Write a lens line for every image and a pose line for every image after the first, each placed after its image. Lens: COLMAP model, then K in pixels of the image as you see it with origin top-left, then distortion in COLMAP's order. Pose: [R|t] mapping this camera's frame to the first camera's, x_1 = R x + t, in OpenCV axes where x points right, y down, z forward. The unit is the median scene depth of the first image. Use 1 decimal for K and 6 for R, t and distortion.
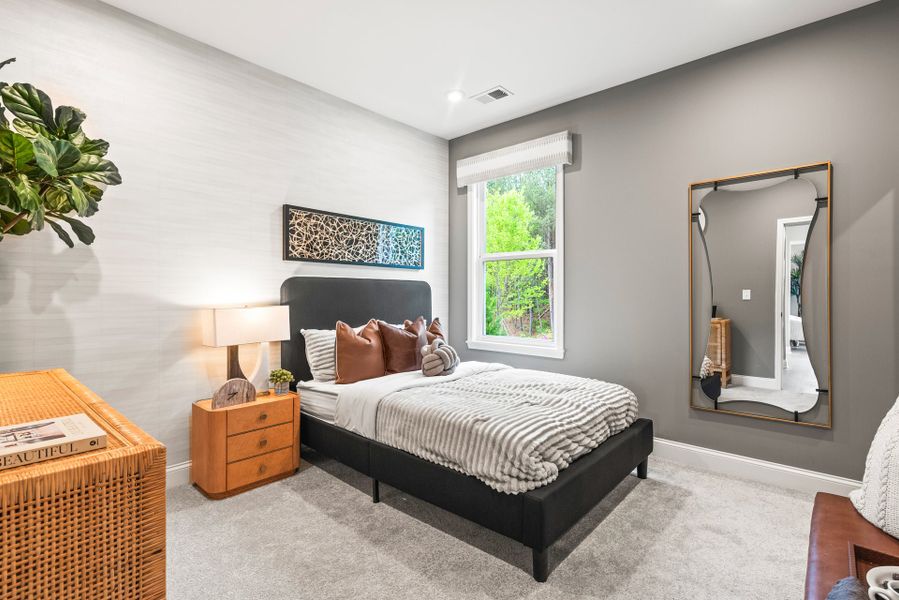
lens RADIAL K [[426.3, 0, 449.4], [0, 426.3, 297.7], [0, 0, 1]] dist [0.001711, 0.000257]
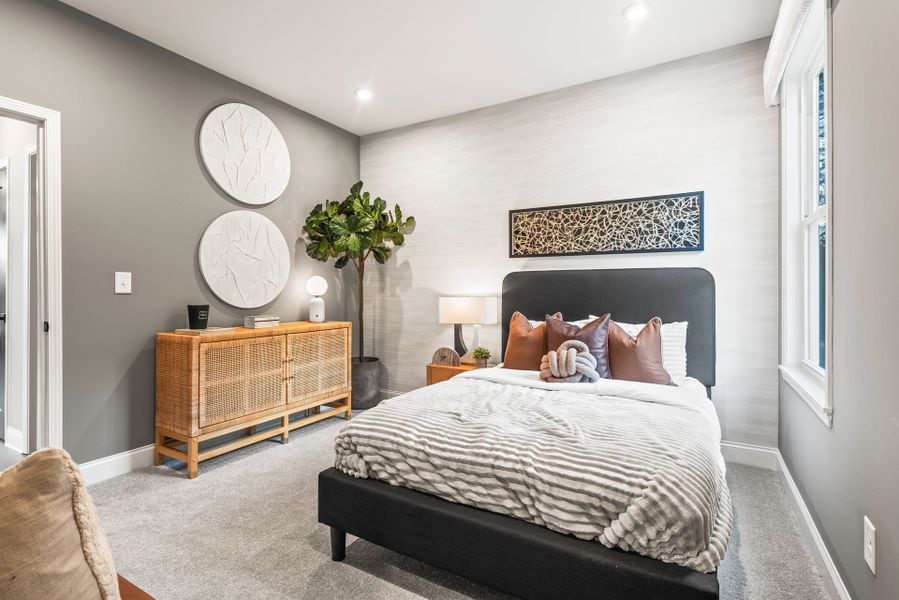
lens RADIAL K [[426.3, 0, 450.4], [0, 426.3, 293.9], [0, 0, 1]] dist [0.001711, 0.000257]
pose [[0.190597, 0.006823, -0.981645, 0.686667], [-0.006387, 0.999963, 0.005710, 0.004989], [0.981648, 0.005181, 0.190634, 0.572111]]
